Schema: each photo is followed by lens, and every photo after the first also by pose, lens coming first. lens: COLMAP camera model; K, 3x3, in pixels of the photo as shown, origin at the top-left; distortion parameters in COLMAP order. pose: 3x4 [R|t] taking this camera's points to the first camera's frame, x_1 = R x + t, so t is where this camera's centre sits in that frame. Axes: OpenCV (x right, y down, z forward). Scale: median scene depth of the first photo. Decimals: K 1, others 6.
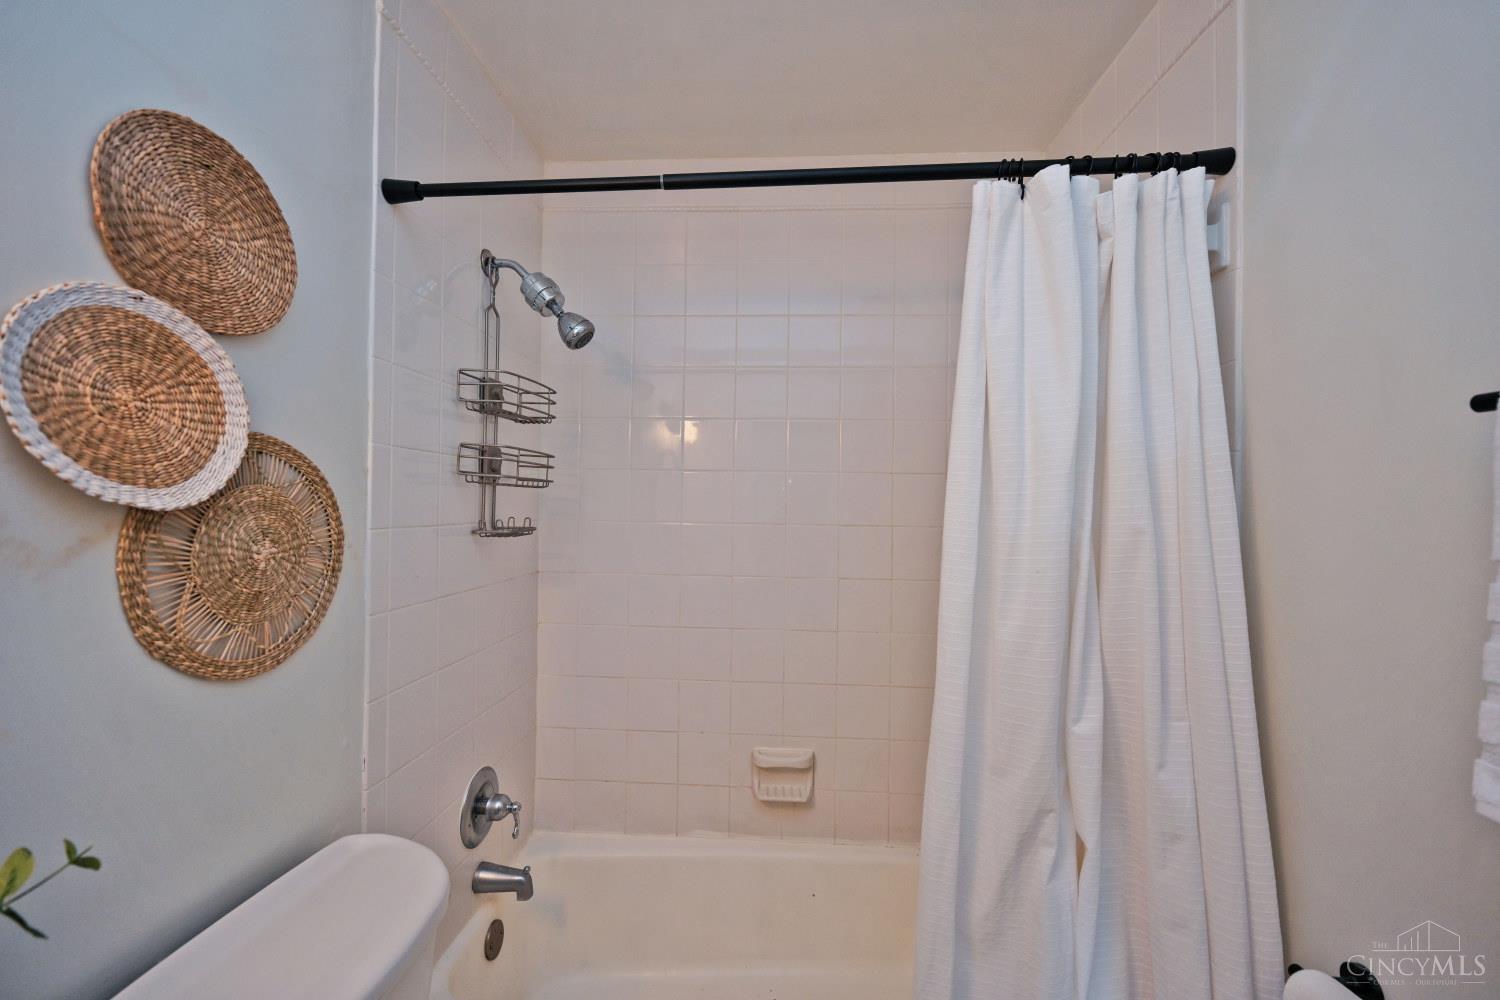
lens RADIAL K [[596.6, 0, 751.2], [0, 596.6, 502.9], [0, 0, 1]] dist [-0.002046, -0.000035]
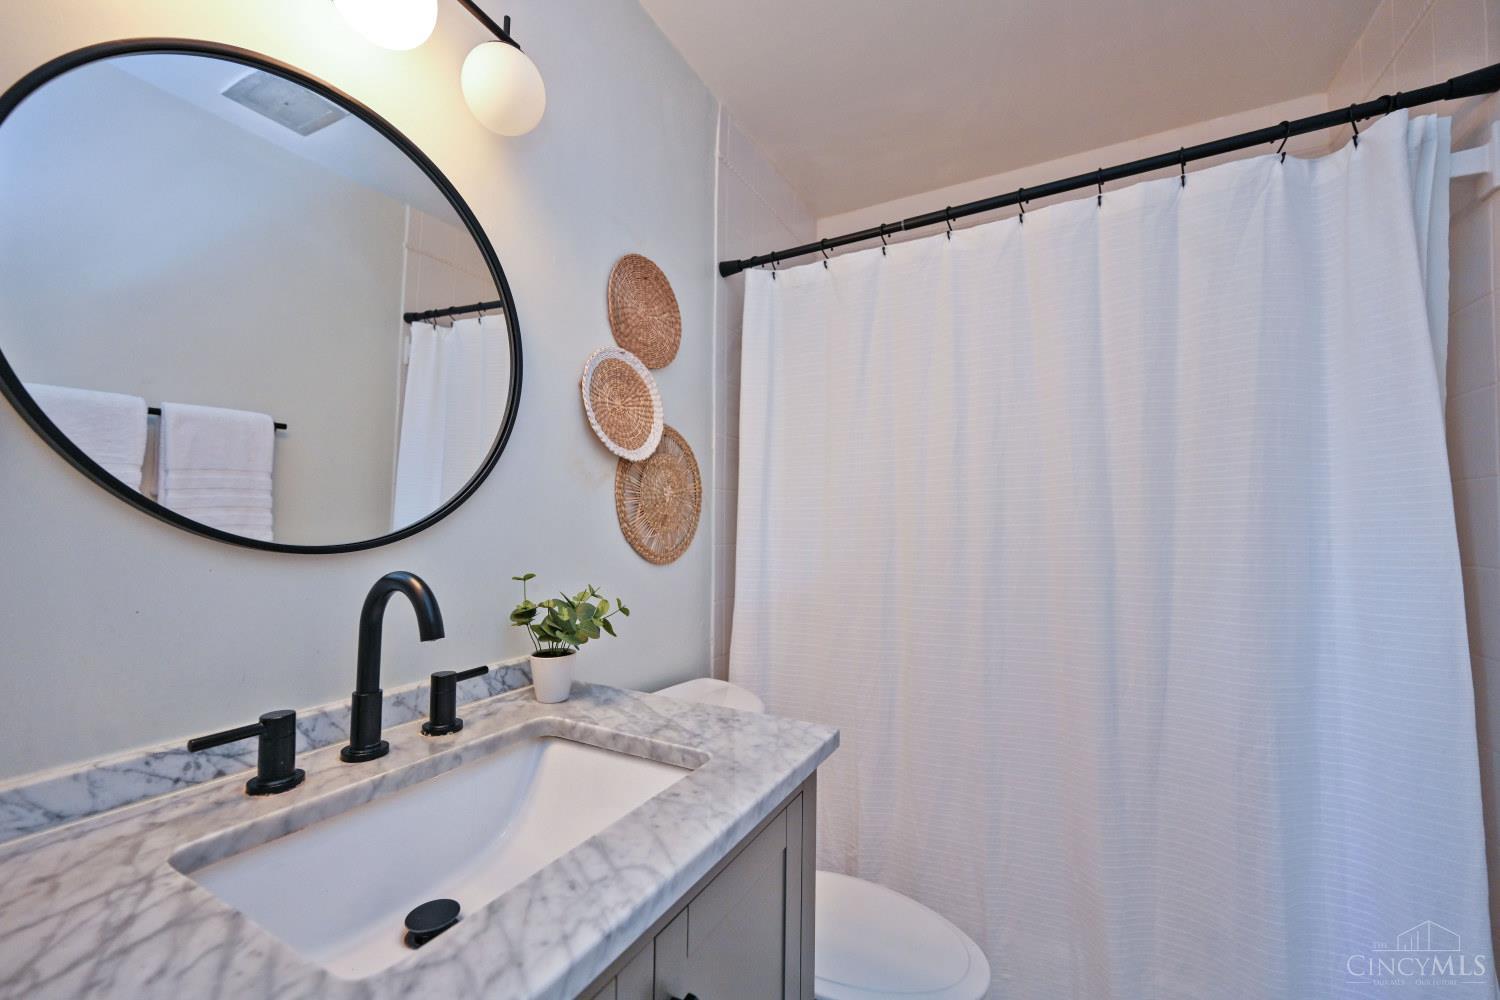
lens RADIAL K [[596.6, 0, 749.6], [0, 596.6, 498.7], [0, 0, 1]] dist [-0.002046, -0.000035]
pose [[0.902658, -0.022829, -0.429754, 0.148977], [0.007059, 0.999243, -0.038254, 0.186228], [0.430302, 0.031497, 0.902135, -0.500983]]
